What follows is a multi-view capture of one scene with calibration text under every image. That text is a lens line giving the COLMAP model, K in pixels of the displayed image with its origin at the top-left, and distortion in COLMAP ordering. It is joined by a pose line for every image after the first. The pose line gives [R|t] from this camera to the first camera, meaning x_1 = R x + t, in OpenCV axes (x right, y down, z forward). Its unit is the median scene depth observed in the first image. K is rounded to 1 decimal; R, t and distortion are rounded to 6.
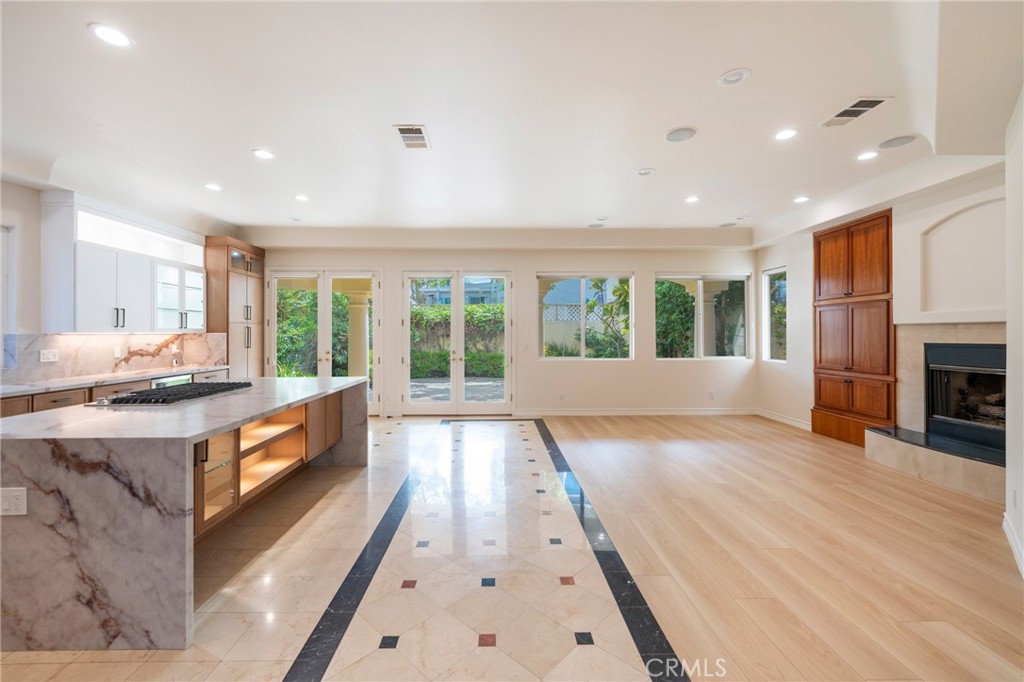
lens RADIAL K [[412.0, 0, 503.6], [0, 412.0, 333.1], [0, 0, 1]] dist [-0.001583, -0.000117]
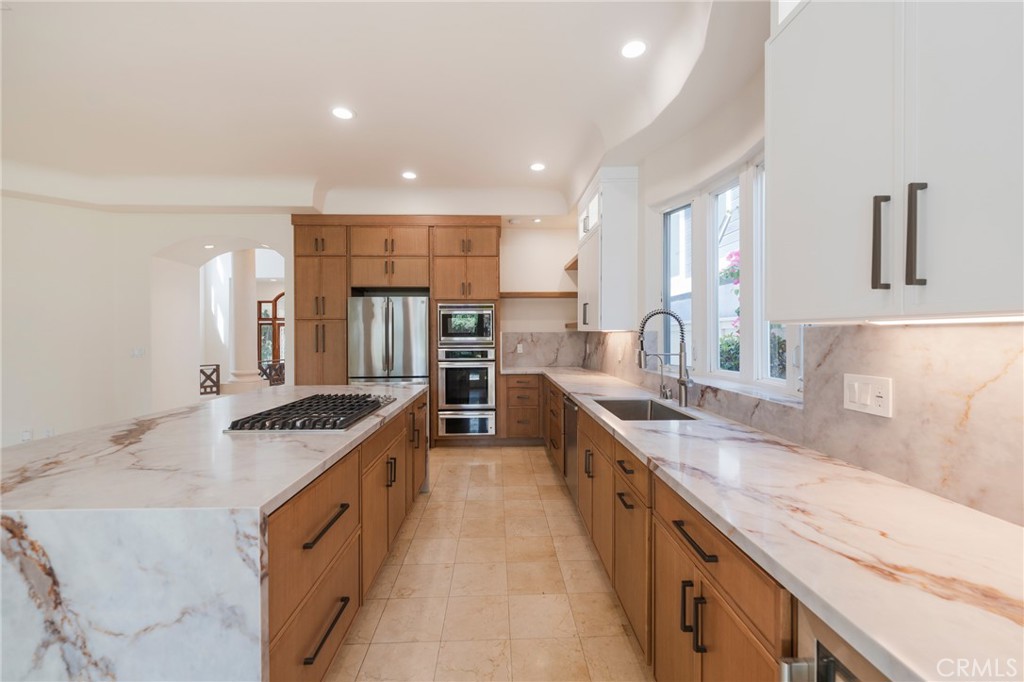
lens RADIAL K [[412.0, 0, 511.2], [0, 412.0, 333.4], [0, 0, 1]] dist [-0.001583, -0.000117]
pose [[-0.999833, 0.007950, -0.016446, -0.721472], [0.008011, 0.999961, -0.003663, 0.006341], [0.016416, -0.003794, -0.999858, 1.144993]]
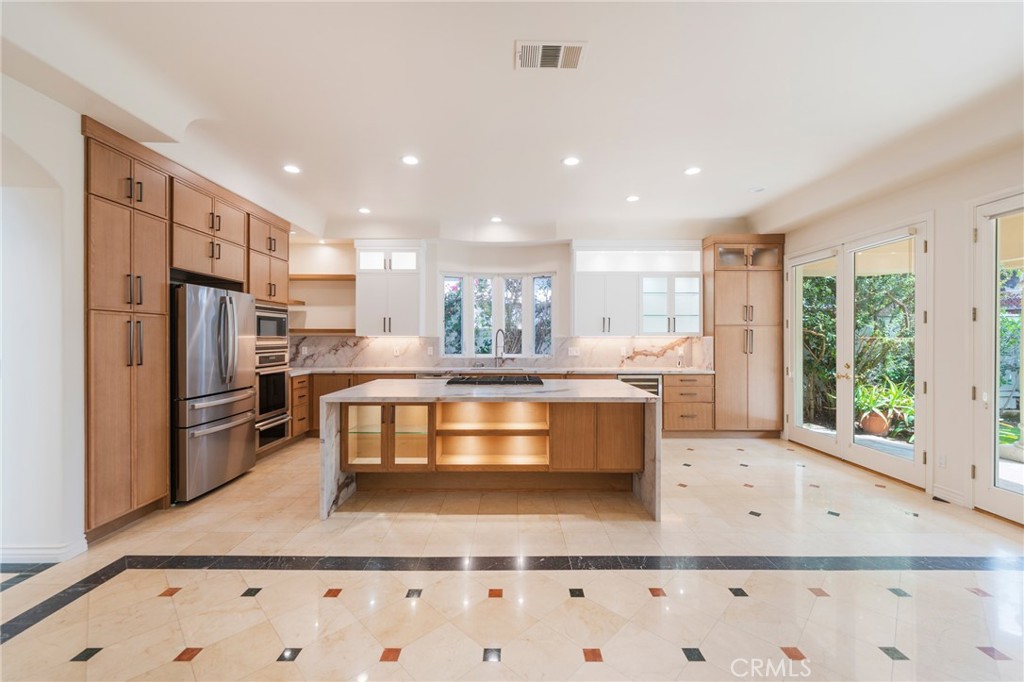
lens RADIAL K [[412.0, 0, 512.1], [0, 412.0, 339.6], [0, 0, 1]] dist [-0.001583, -0.000117]
pose [[-0.016852, 0.006761, -0.999835, 0.355981], [-0.000171, 0.999977, 0.006765, 0.000852], [0.999858, 0.000285, -0.016850, 0.697175]]
